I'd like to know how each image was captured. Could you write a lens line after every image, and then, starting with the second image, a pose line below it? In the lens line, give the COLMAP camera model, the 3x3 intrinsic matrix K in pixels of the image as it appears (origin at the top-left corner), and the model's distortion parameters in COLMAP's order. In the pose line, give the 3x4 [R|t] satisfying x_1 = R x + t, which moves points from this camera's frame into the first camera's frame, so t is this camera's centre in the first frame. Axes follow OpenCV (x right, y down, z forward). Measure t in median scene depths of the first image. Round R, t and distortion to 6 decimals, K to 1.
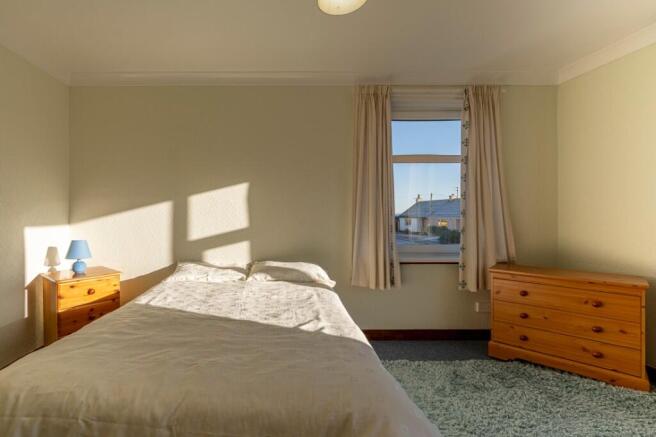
lens RADIAL K [[309.3, 0, 327.9], [0, 309.3, 221.1], [0, 0, 1]] dist [-0.001514, -0.000088]
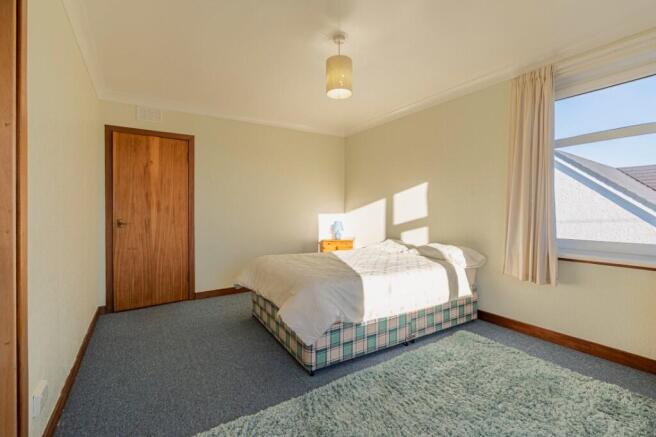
lens RADIAL K [[288.7, 0, 324.7], [0, 288.7, 215.1], [0, 0, 1]] dist [-0.001335, 0.000231]
pose [[0.552997, 0.013418, -0.833075, 0.538642], [-0.011204, 0.999900, 0.008667, 0.009539], [0.833108, 0.004541, 0.553092, -0.032058]]
